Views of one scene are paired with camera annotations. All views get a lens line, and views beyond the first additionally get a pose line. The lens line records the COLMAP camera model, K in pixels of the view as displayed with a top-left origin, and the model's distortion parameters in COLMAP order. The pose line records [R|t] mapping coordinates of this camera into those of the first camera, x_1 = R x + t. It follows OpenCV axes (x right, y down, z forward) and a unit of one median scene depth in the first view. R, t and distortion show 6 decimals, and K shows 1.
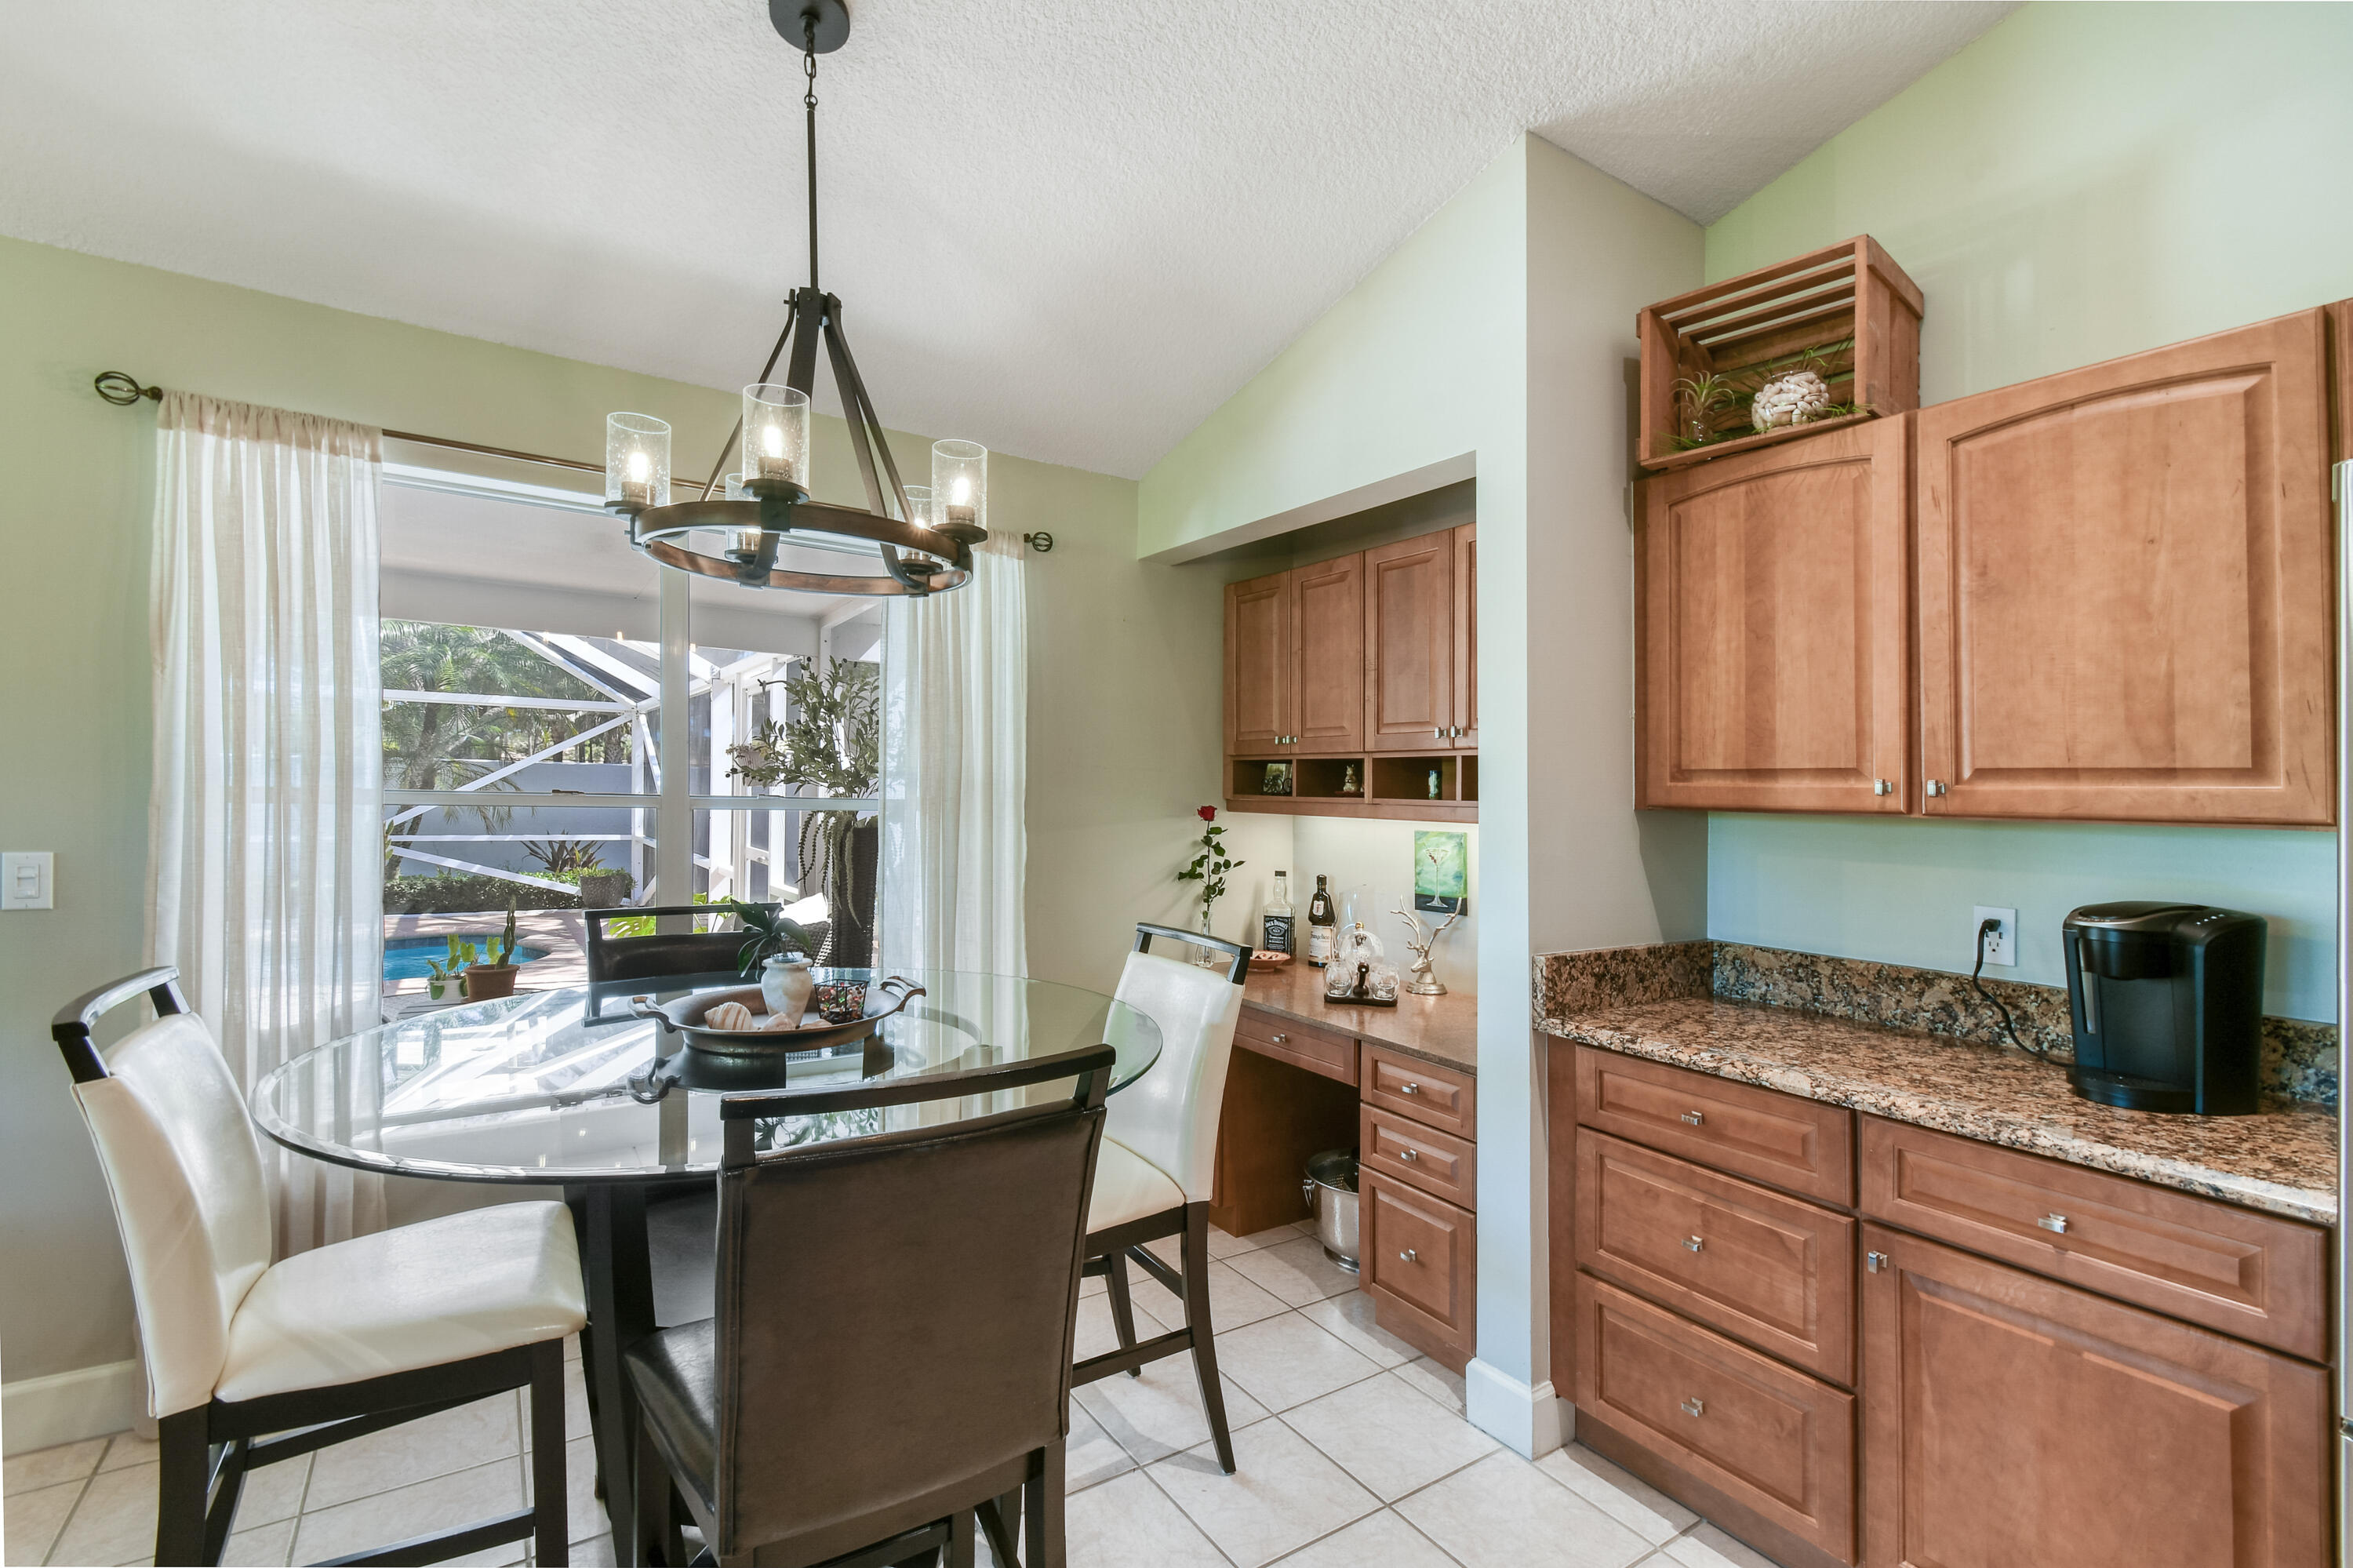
lens RADIAL K [[1036.1, 0, 1184.7], [0, 1036.1, 795.3], [0, 0, 1]] dist [-0.002419, -0.000286]
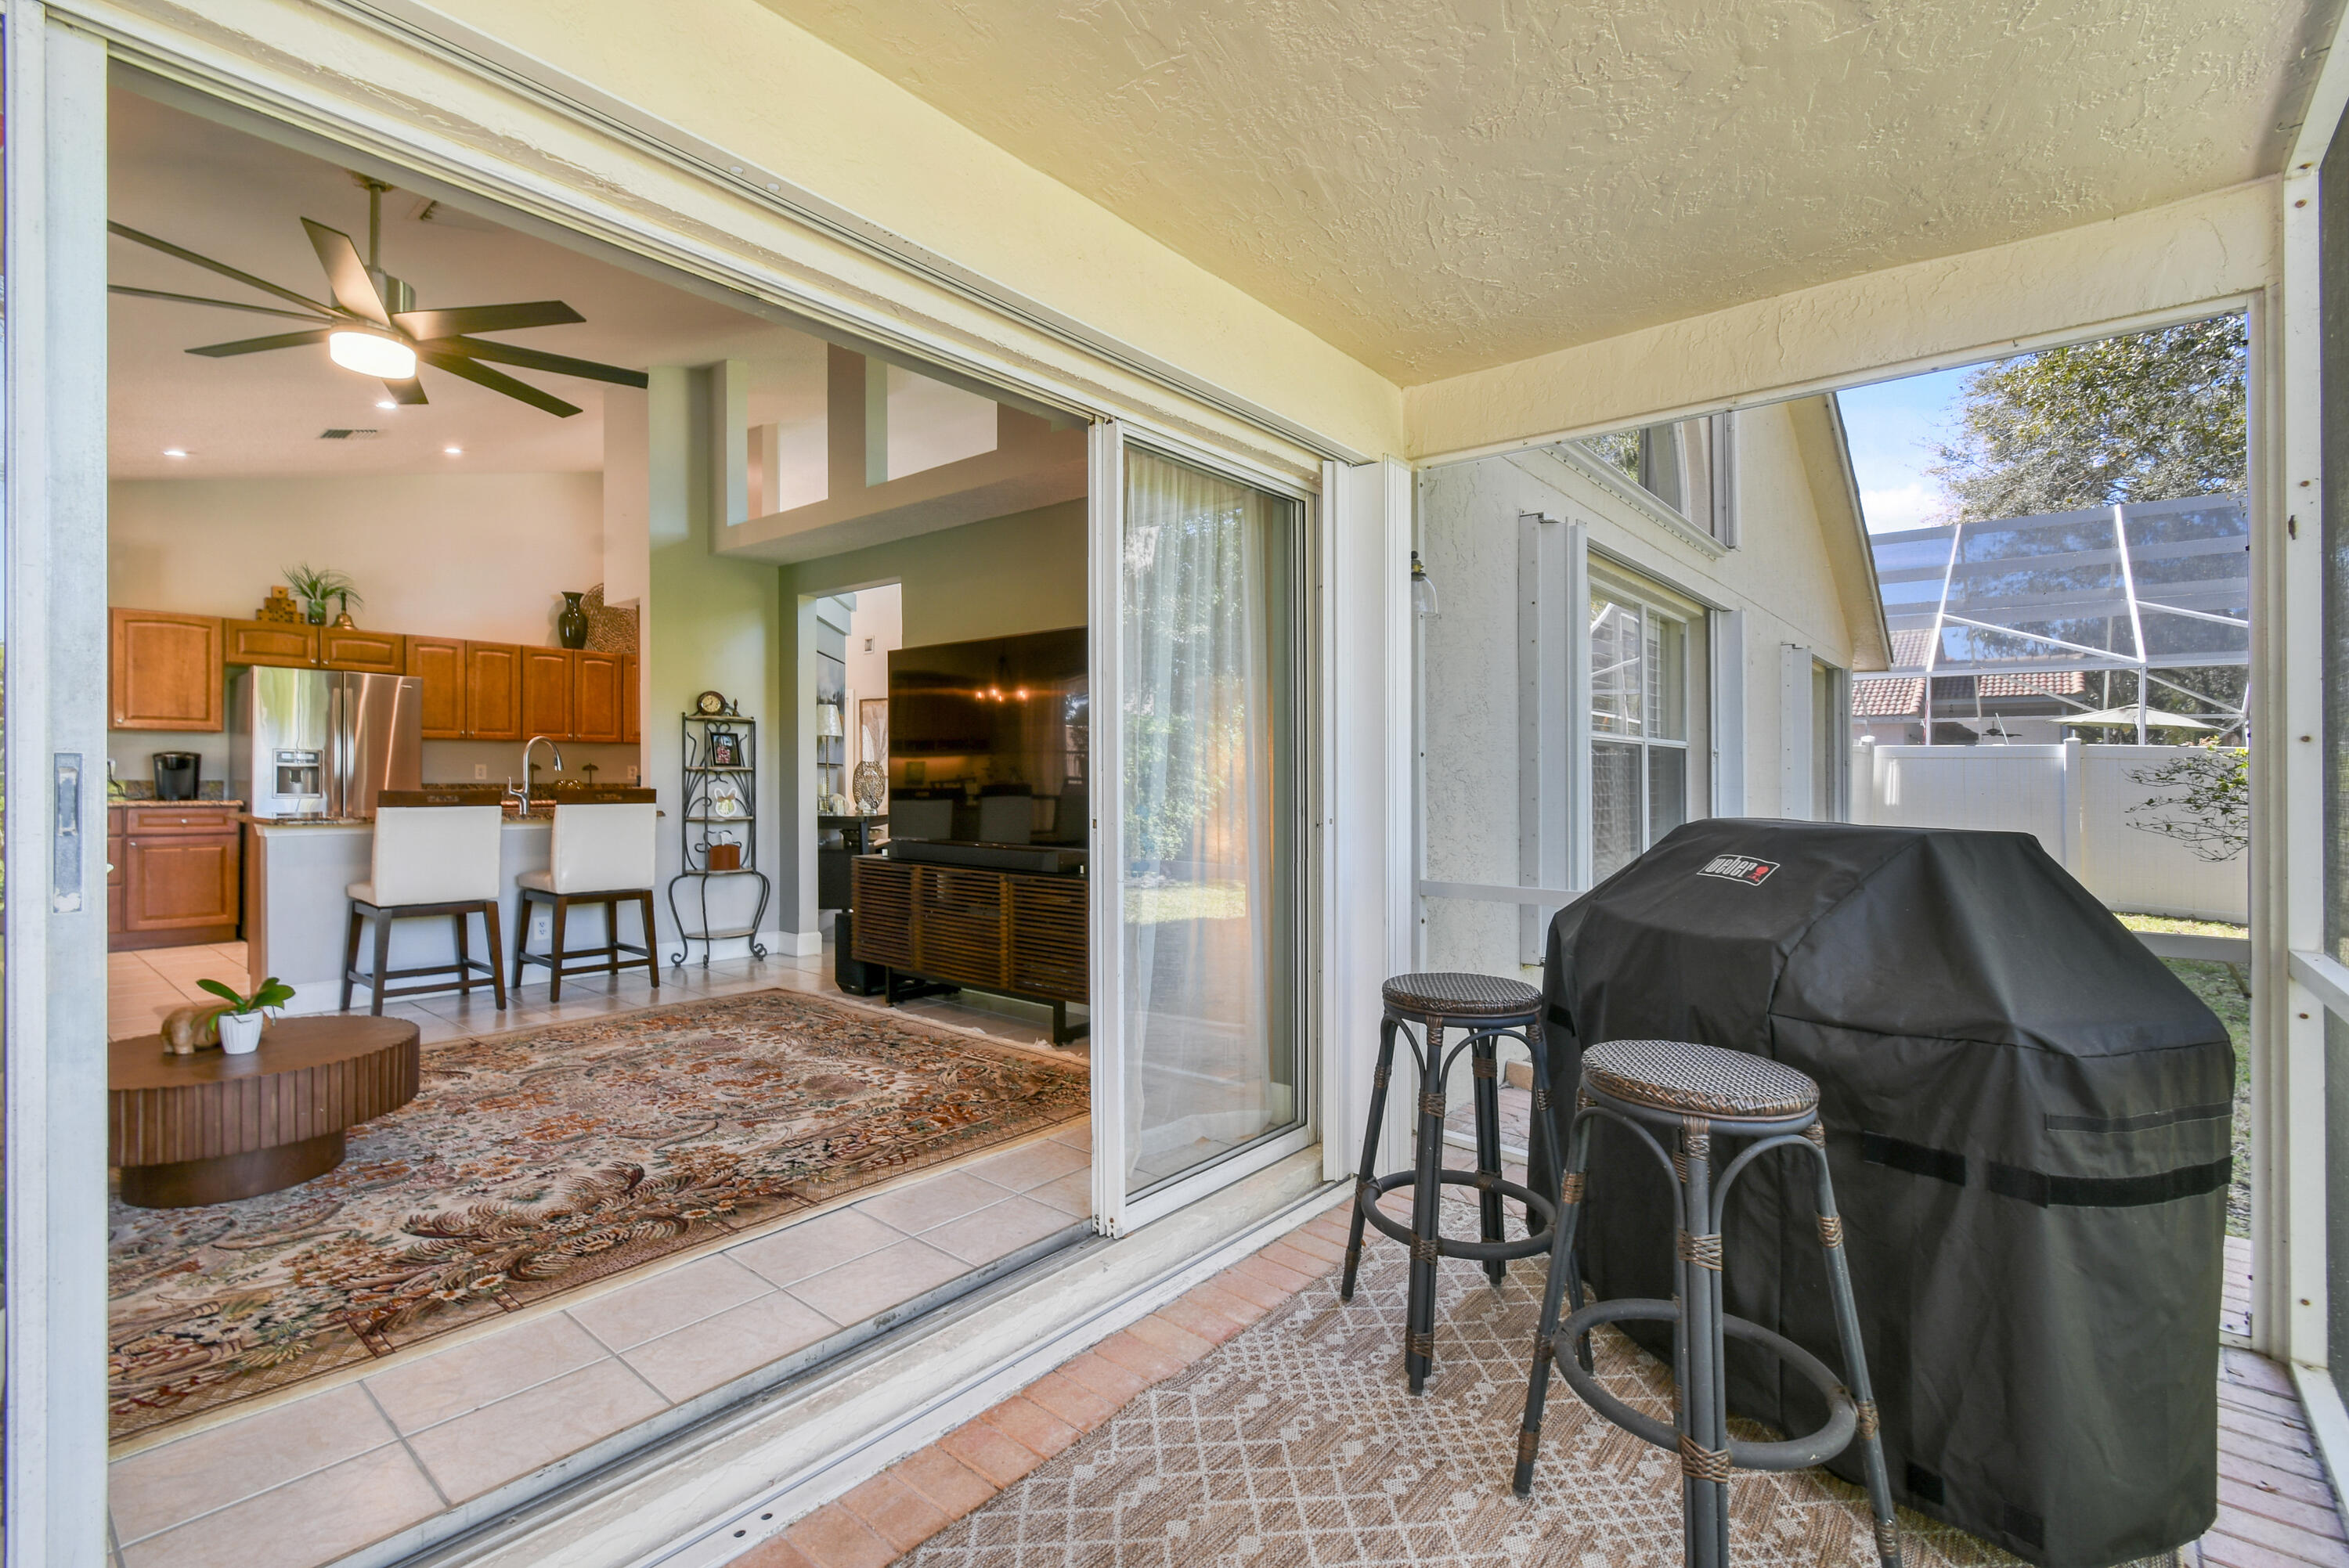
lens RADIAL K [[1040.6, 0, 1176.1], [0, 1040.6, 754.6], [0, 0, 1]] dist [0.000856, -0.000622]
pose [[-0.266873, 0.001392, 0.963731, -3.268717], [-0.003675, 0.999990, -0.002462, 0.092141], [-0.963725, -0.004199, -0.266866, -1.347044]]
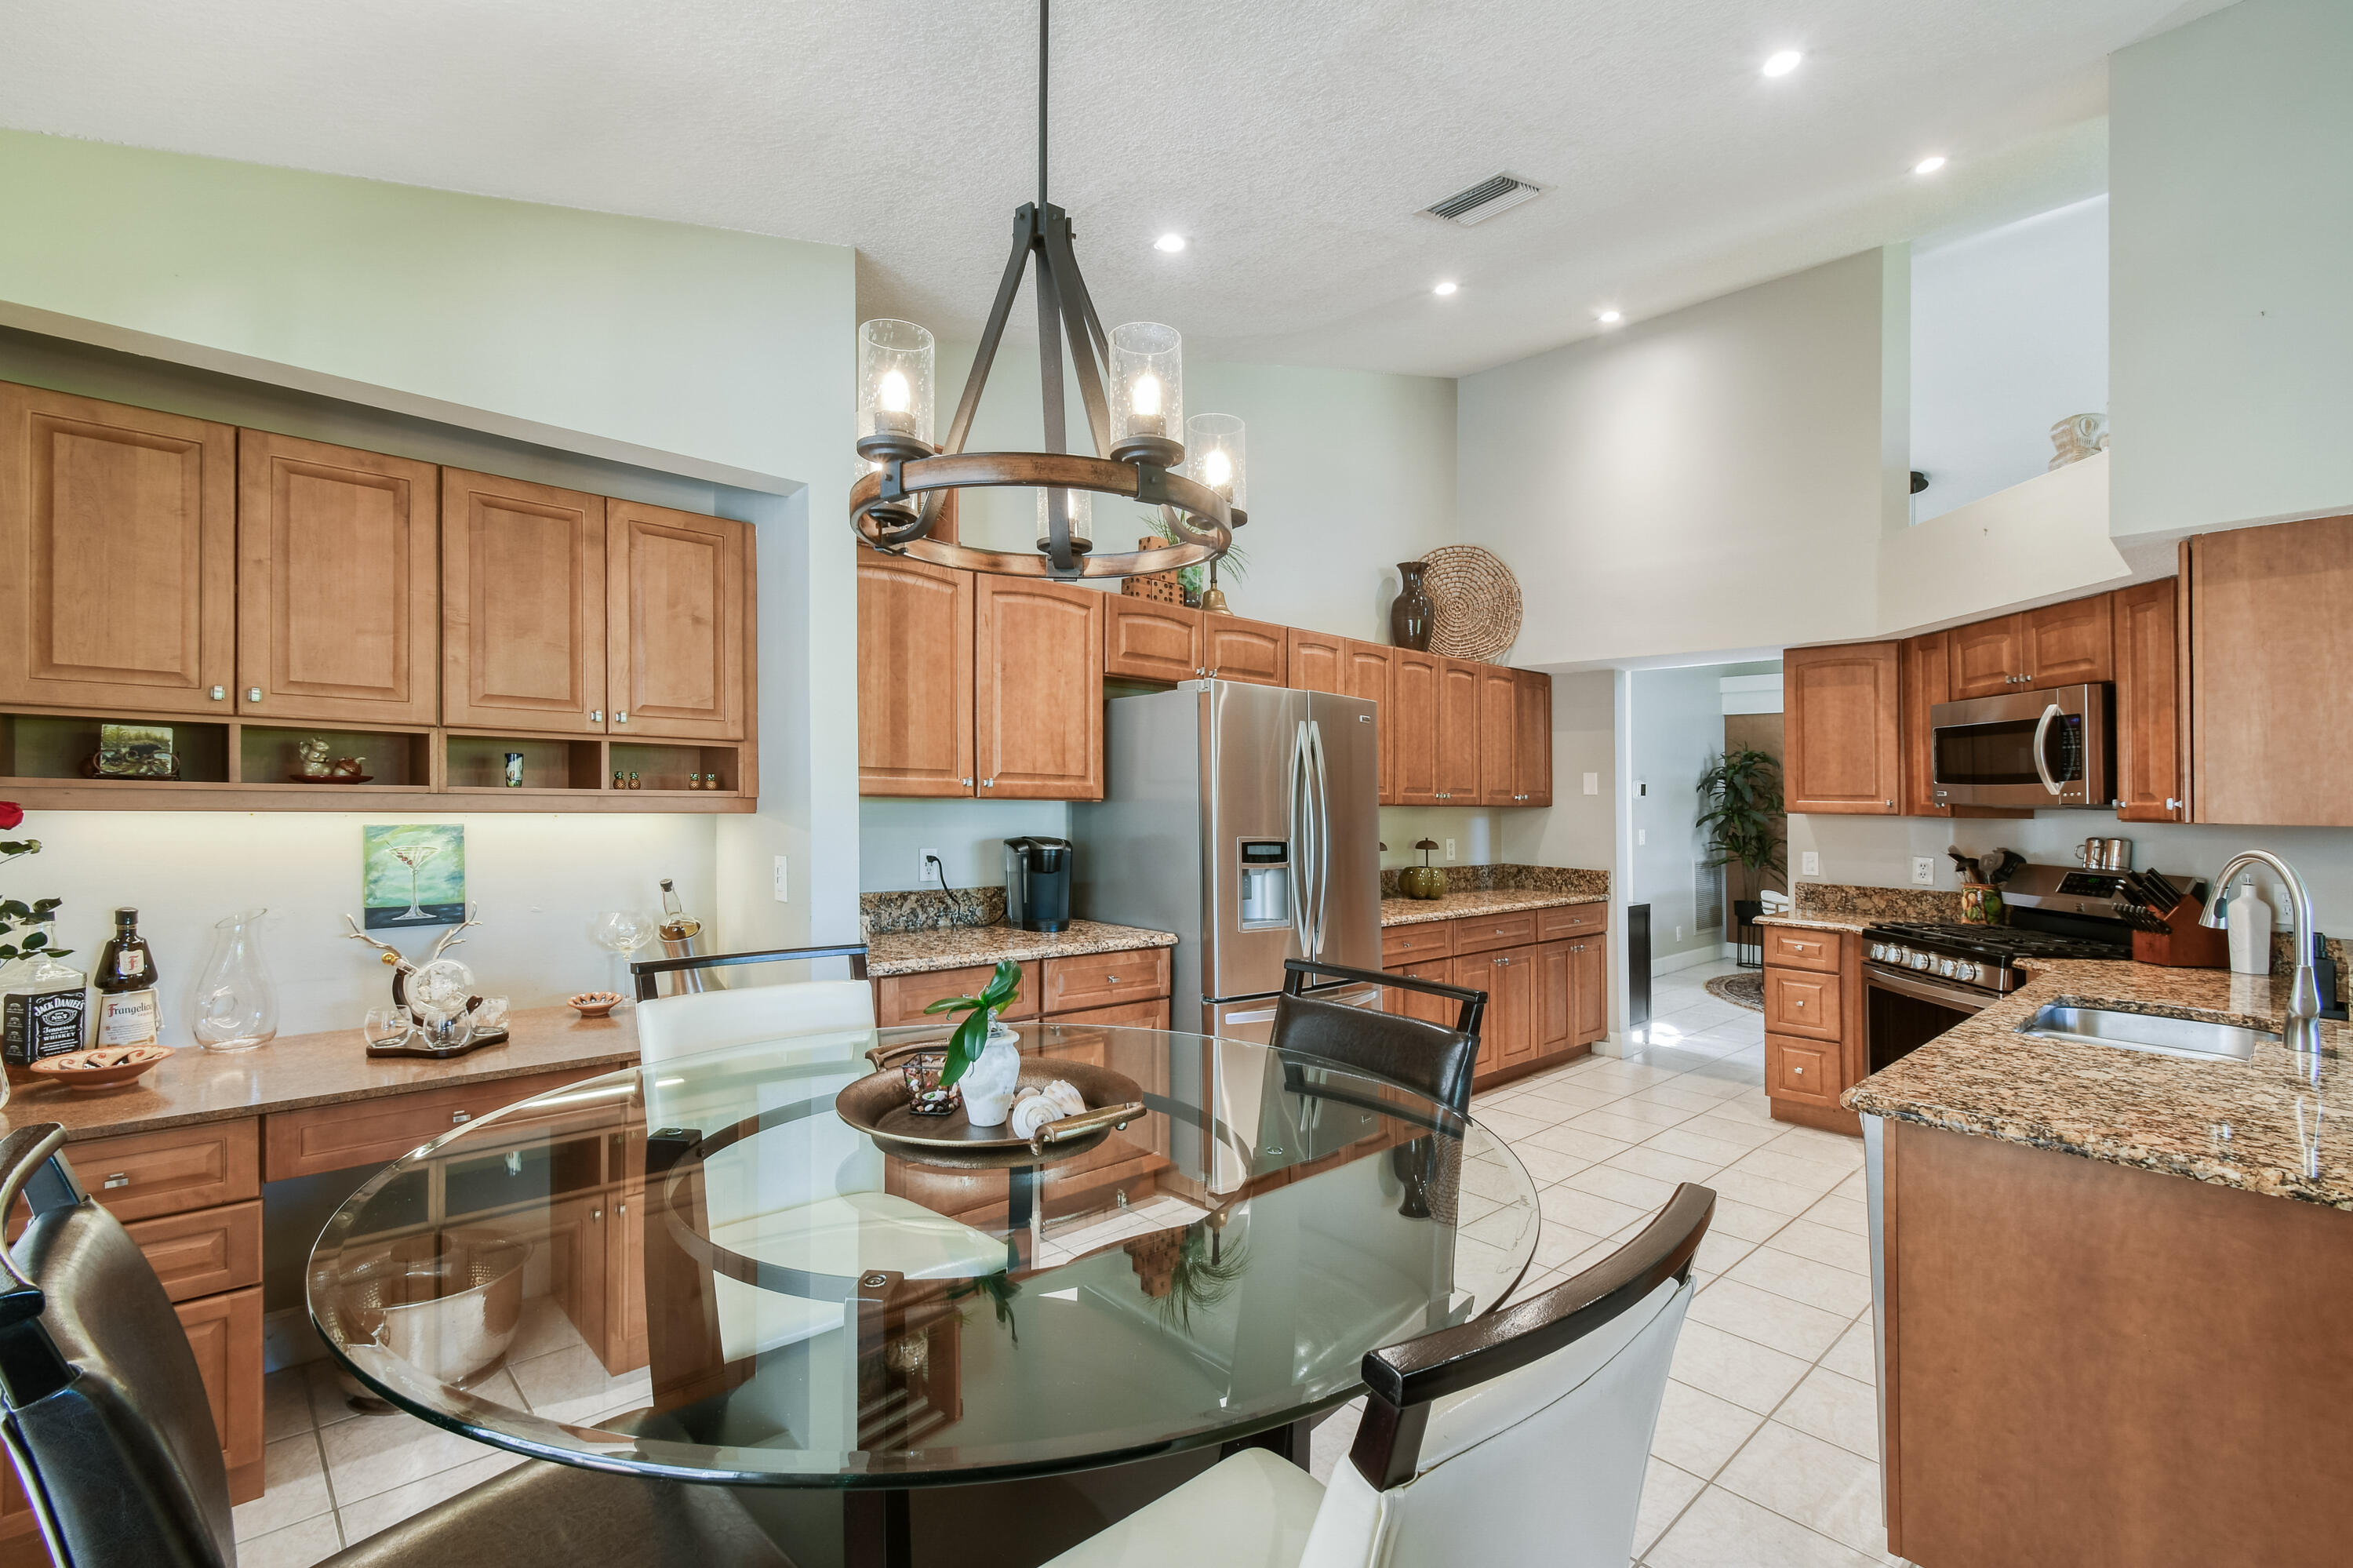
lens RADIAL K [[1042.5, 0, 1178.1], [0, 1042.5, 754.6], [0, 0, 1]] dist [0.000856, -0.000622]
pose [[-0.149114, 0.012830, 0.988737, -1.033773], [-0.021065, 0.999648, -0.016148, -0.030672], [-0.988596, -0.023236, -0.148791, 0.869628]]
